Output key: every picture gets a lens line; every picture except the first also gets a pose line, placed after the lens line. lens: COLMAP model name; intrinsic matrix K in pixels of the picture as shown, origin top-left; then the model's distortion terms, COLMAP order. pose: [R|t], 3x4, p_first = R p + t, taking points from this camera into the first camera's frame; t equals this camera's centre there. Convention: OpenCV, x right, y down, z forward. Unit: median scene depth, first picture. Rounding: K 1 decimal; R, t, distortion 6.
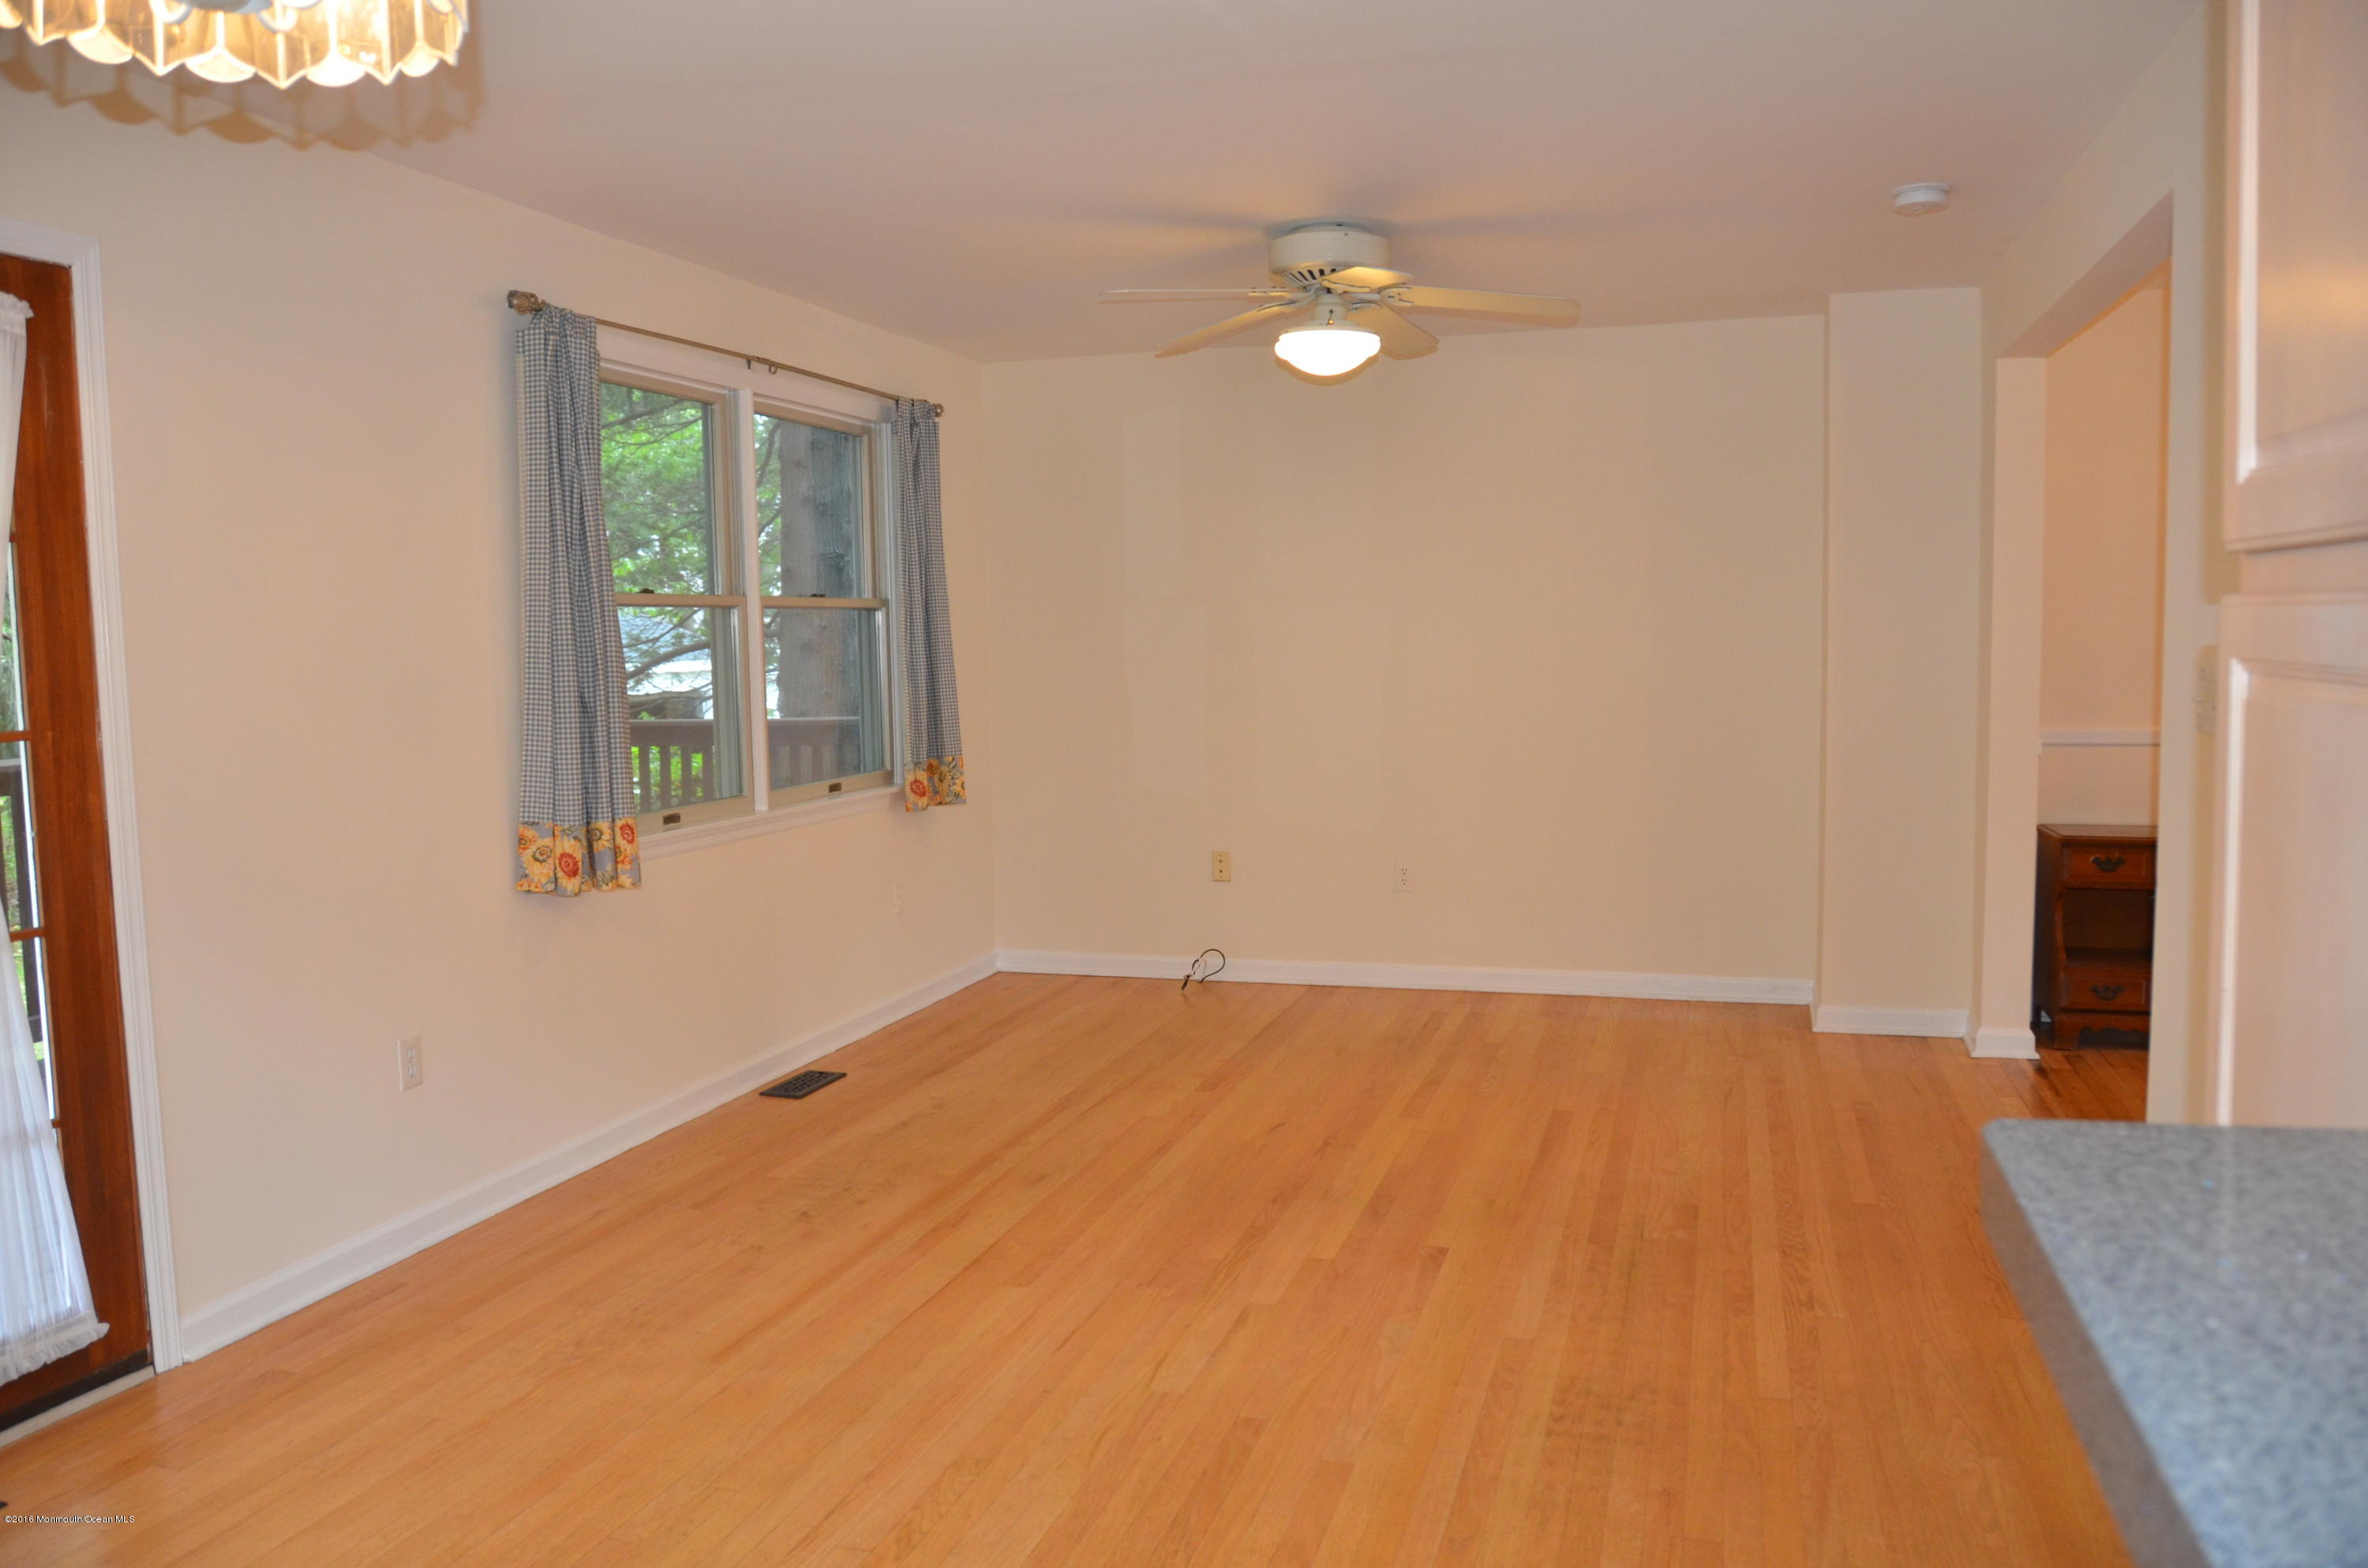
lens RADIAL K [[1854.3, 0, 1184.0], [0, 1854.3, 784.0], [0, 0, 1]] dist [-0.038149, 0.002273]
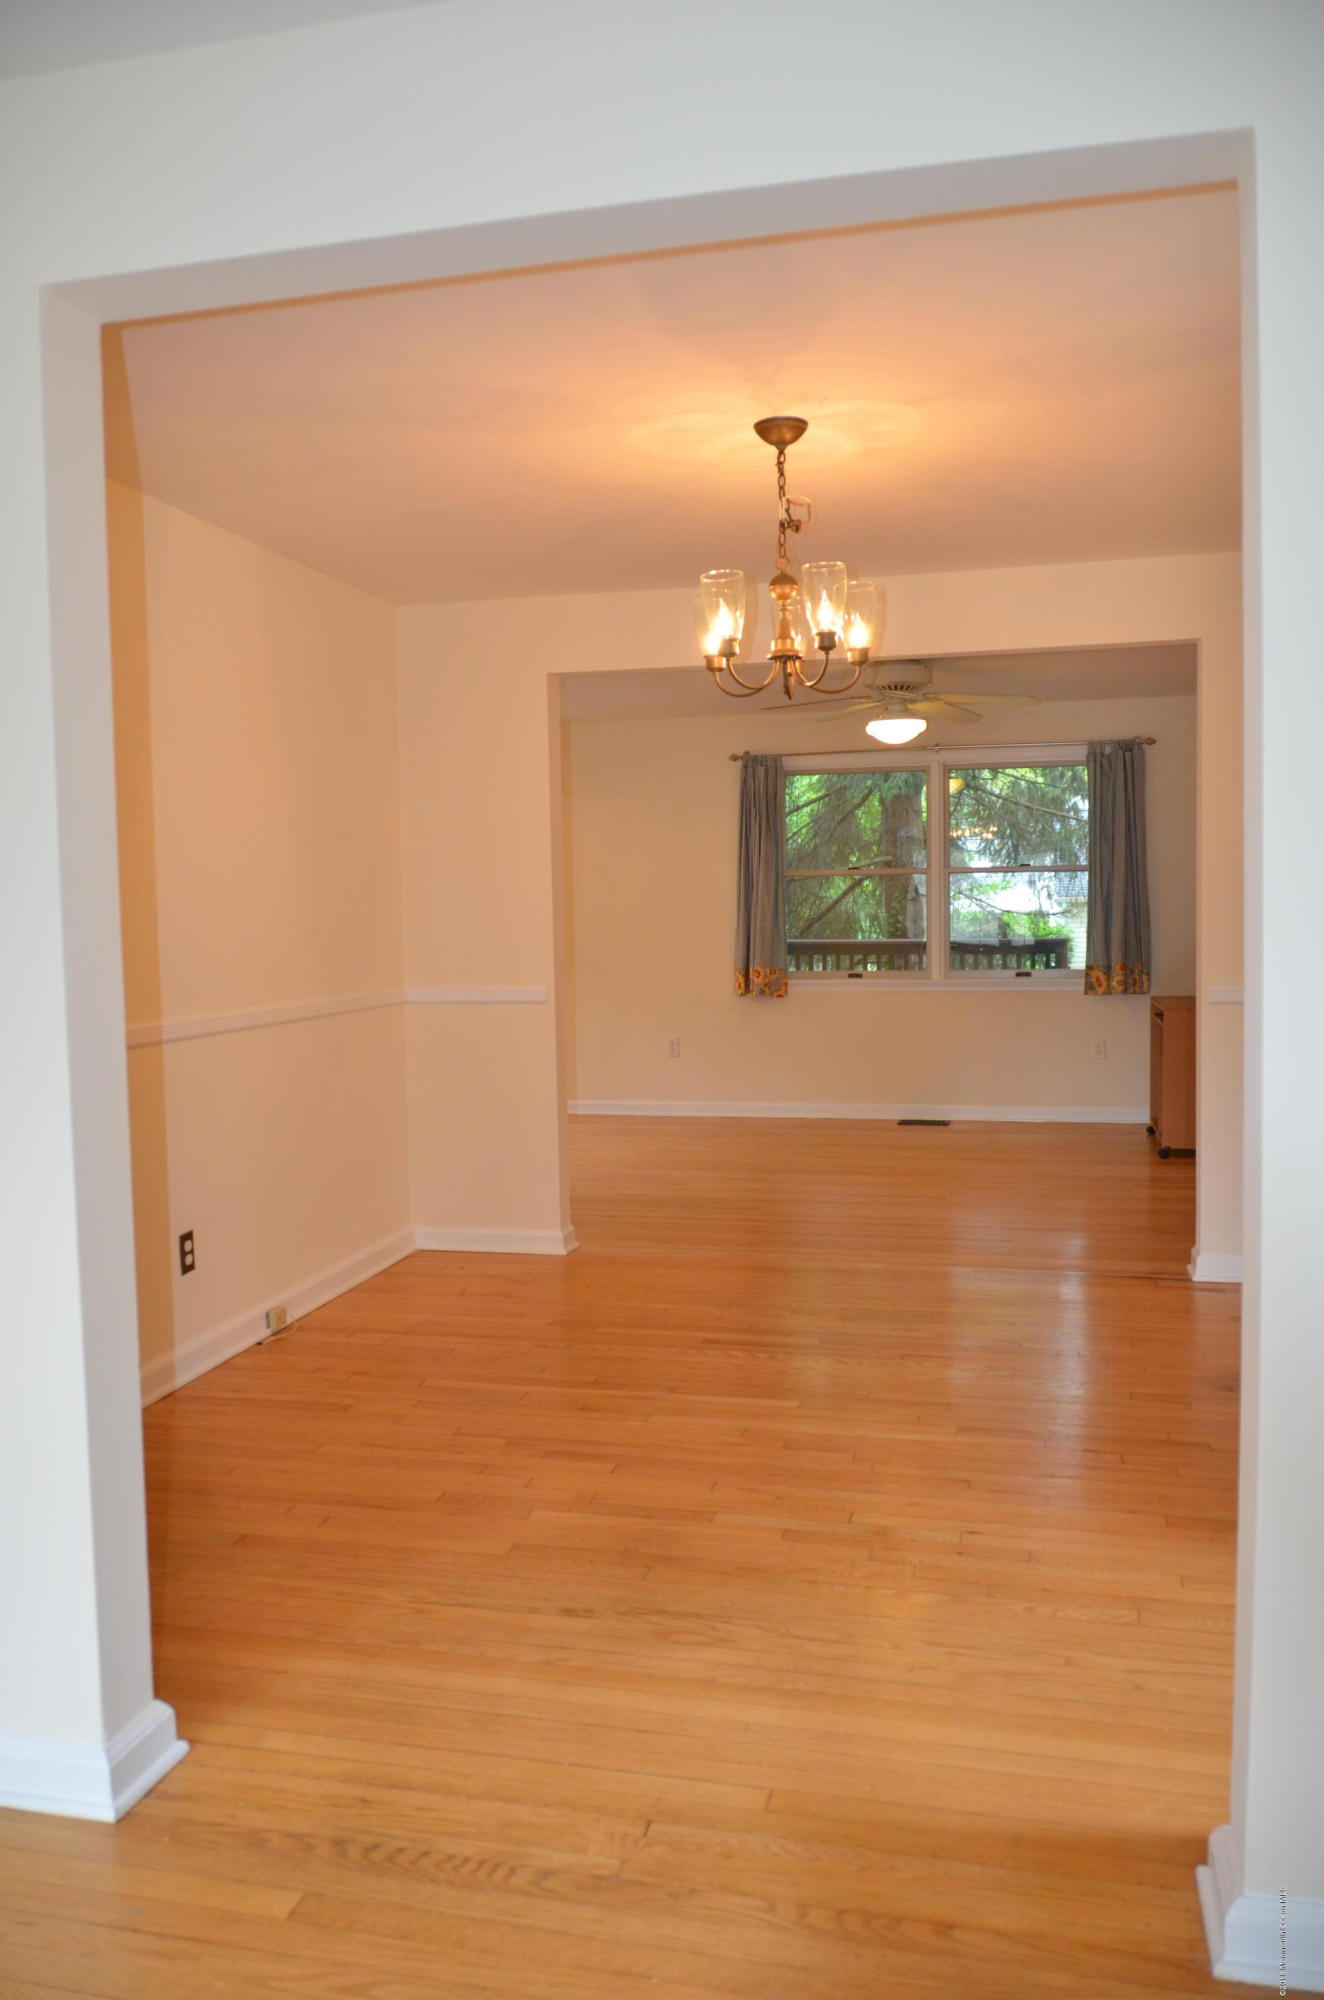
lens RADIAL K [[1566.4, 0, 662.0], [0, 1566.4, 1000.0], [0, 0, 1]] dist [-0.038149, 0.002273]
pose [[0.046408, 0.086935, -0.995133, 1.608632], [-0.065011, 0.994357, 0.083835, -0.094958], [0.996805, 0.060804, 0.051797, 0.734210]]
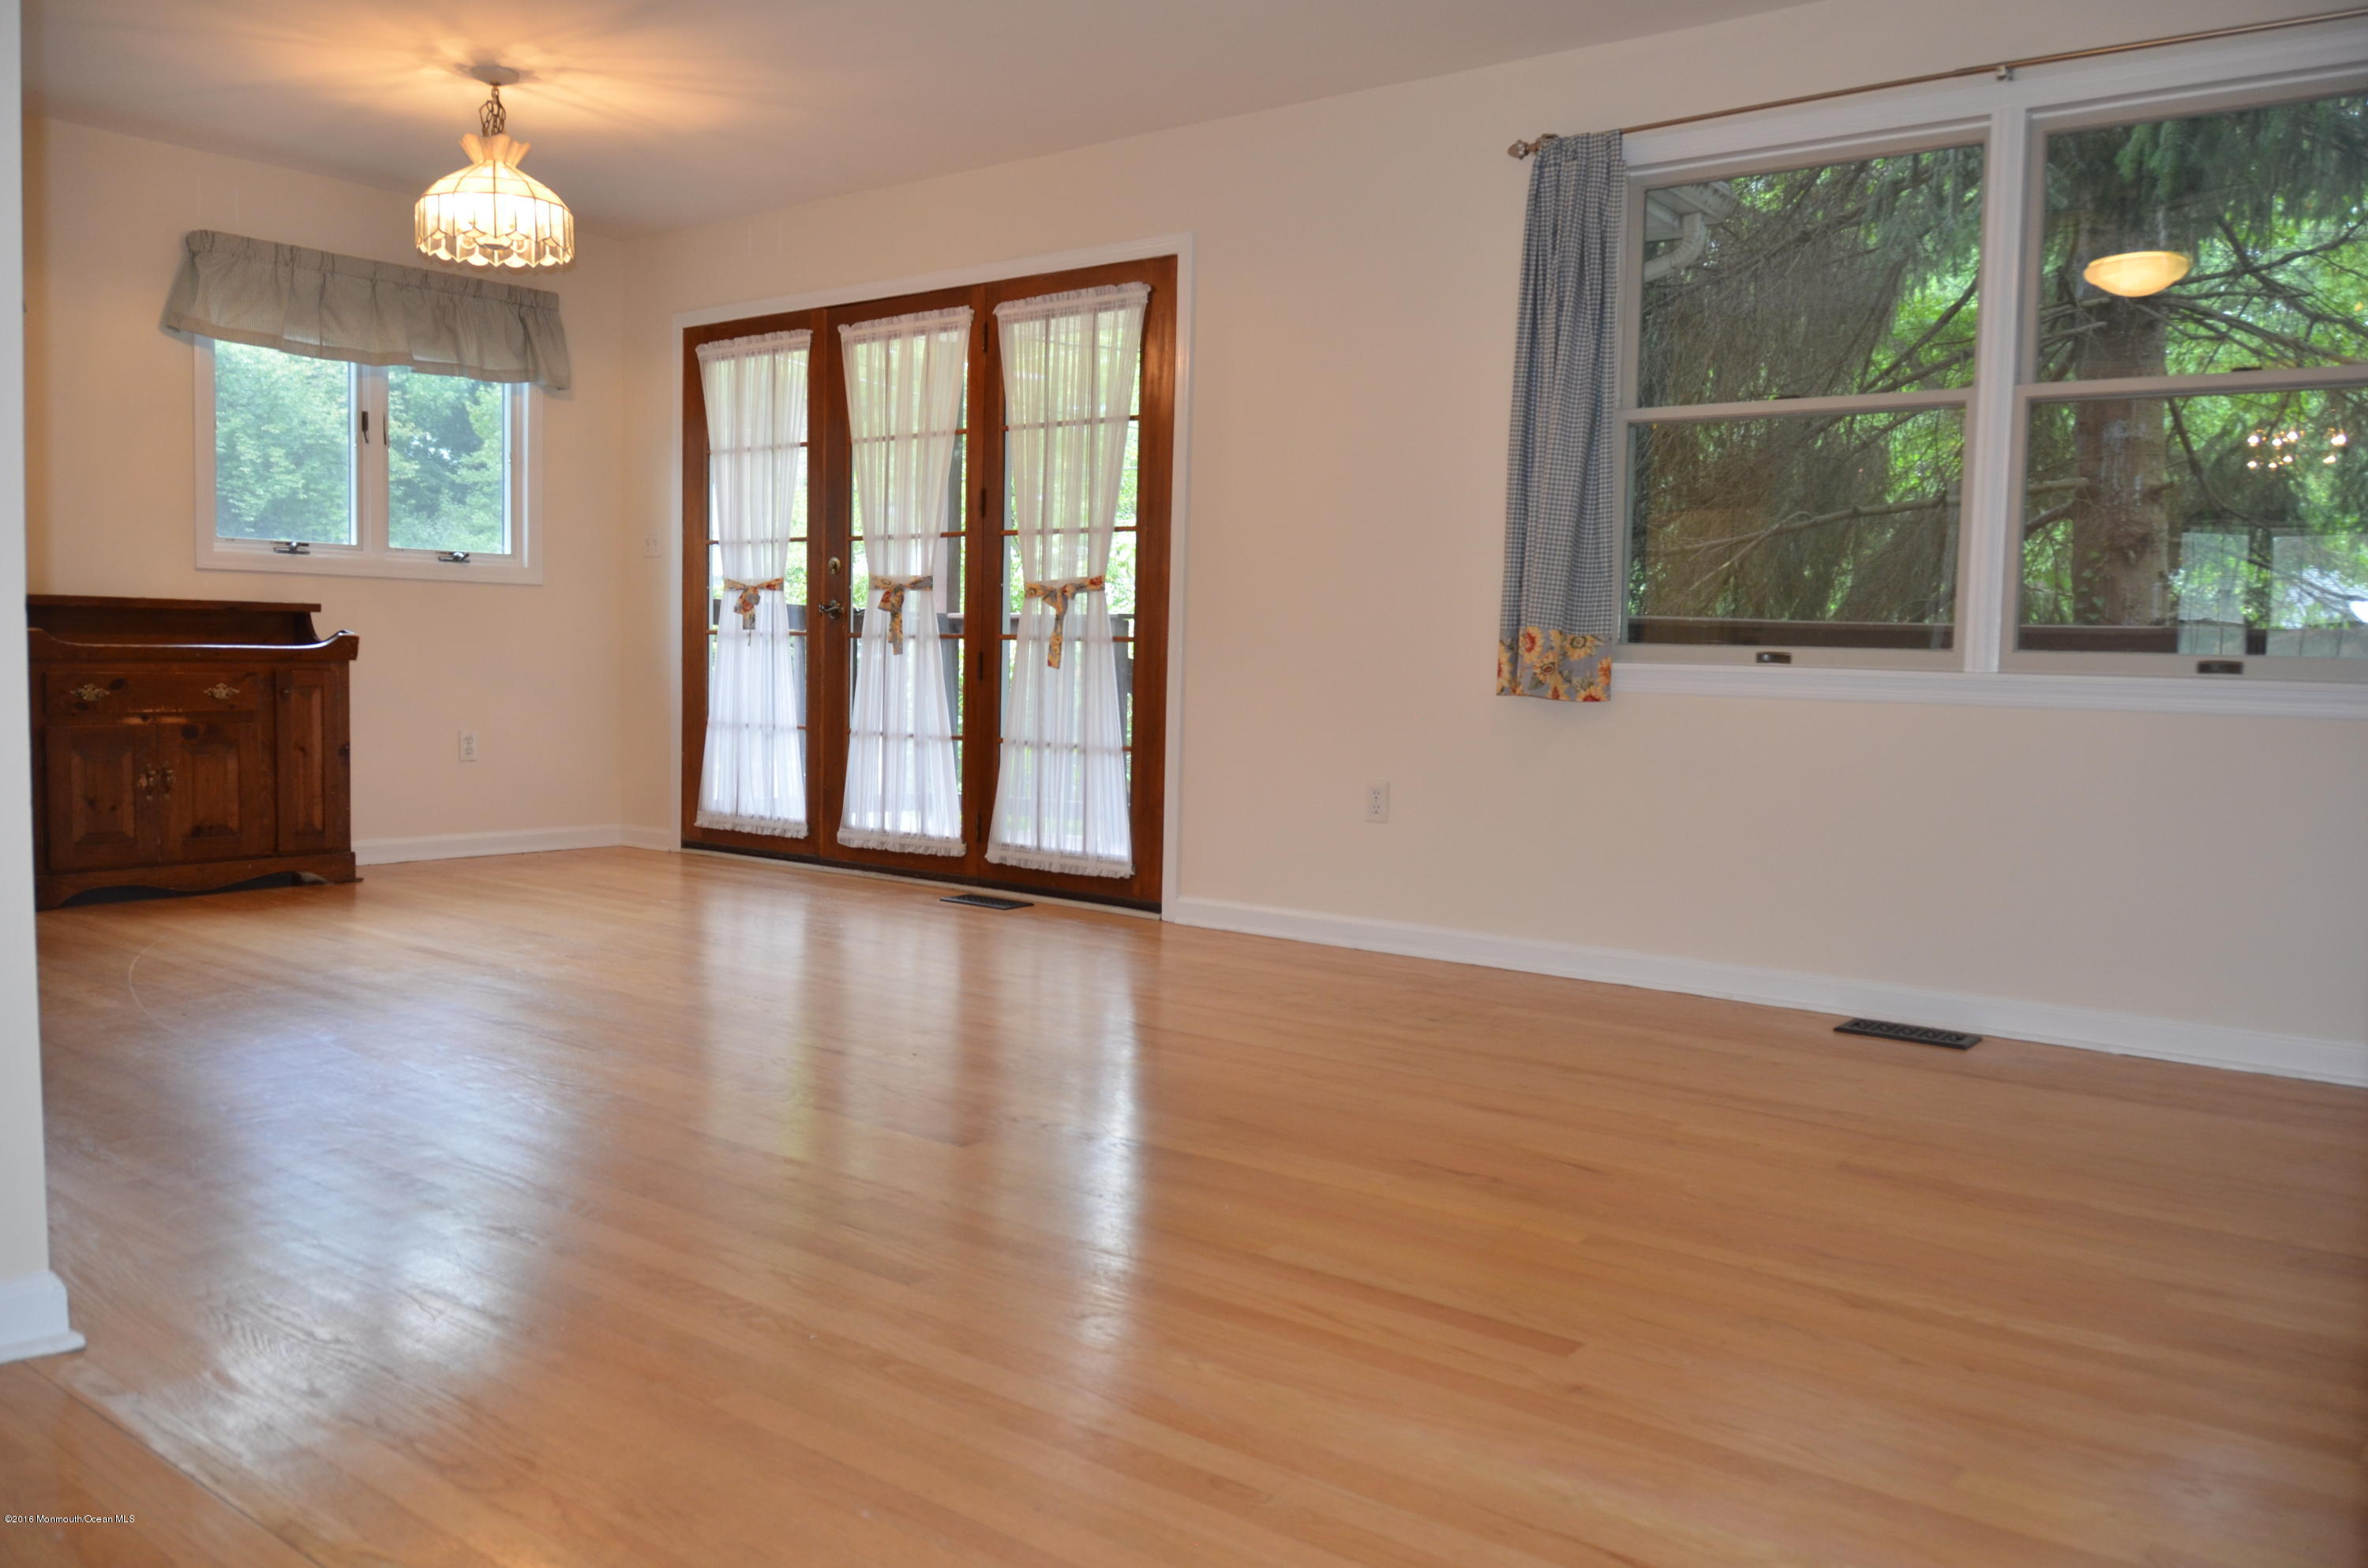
lens RADIAL K [[1854.3, 0, 1184.0], [0, 1854.3, 784.0], [0, 0, 1]] dist [-0.038149, 0.002273]
pose [[-0.374962, 0.077911, -0.923760, 0.686101], [-0.089384, 0.988781, 0.119676, -0.001062], [0.922721, 0.127444, -0.363792, 1.140825]]
